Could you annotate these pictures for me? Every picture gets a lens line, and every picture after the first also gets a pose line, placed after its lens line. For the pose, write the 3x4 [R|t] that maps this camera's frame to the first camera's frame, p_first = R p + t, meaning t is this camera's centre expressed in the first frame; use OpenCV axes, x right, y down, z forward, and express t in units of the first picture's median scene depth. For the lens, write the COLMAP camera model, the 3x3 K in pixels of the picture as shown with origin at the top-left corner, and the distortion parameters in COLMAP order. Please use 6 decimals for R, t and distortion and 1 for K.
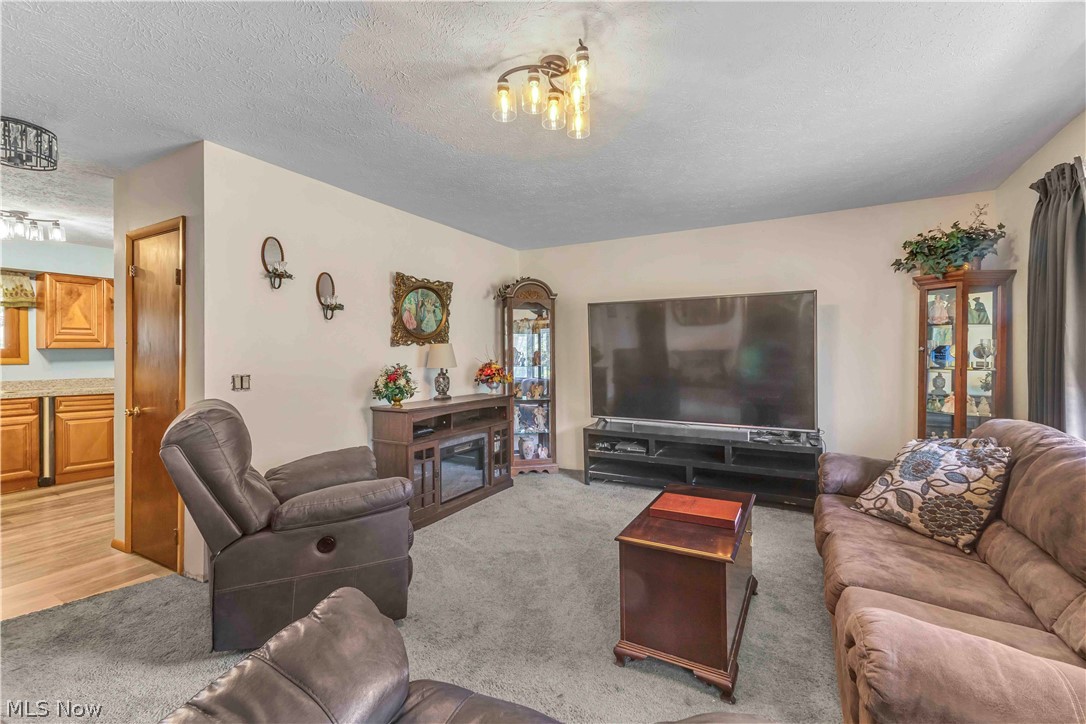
lens RADIAL K [[478.0, 0, 539.4], [0, 478.0, 356.1], [0, 0, 1]] dist [-0.001637, -0.000777]
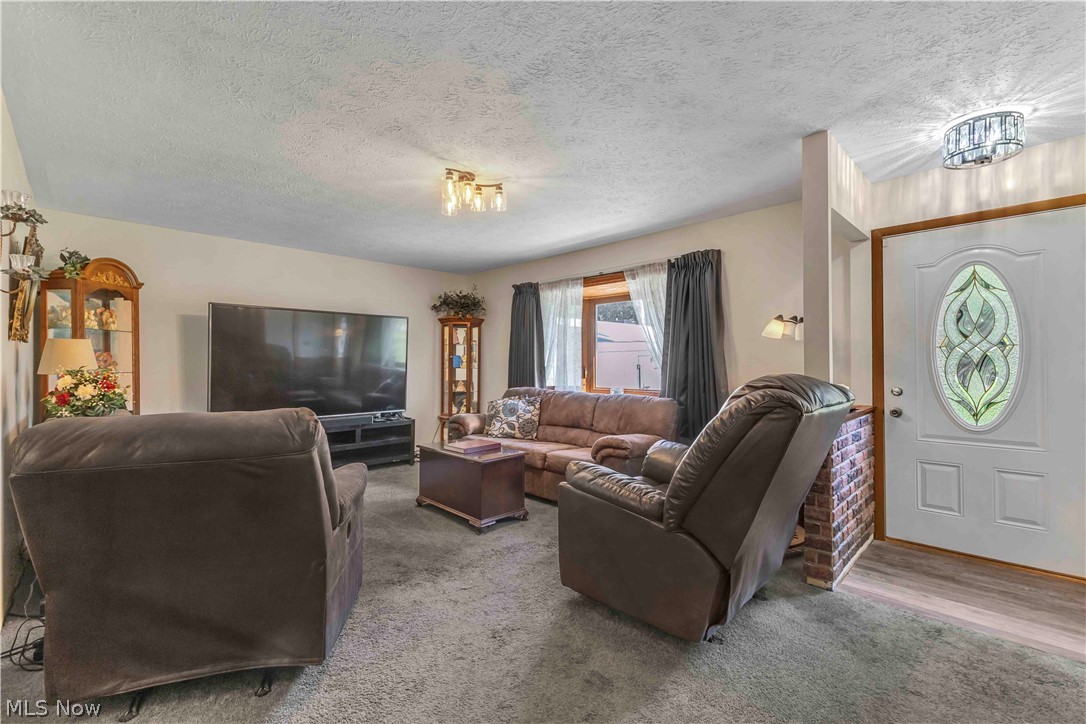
lens RADIAL K [[467.6, 0, 546.0], [0, 467.6, 361.5], [0, 0, 1]] dist [0.003523, -0.000133]
pose [[0.271269, 0.007686, 0.962473, -1.229925], [0.004716, 0.999945, -0.009315, 0.030161], [-0.962492, 0.007066, 0.271218, 0.272376]]
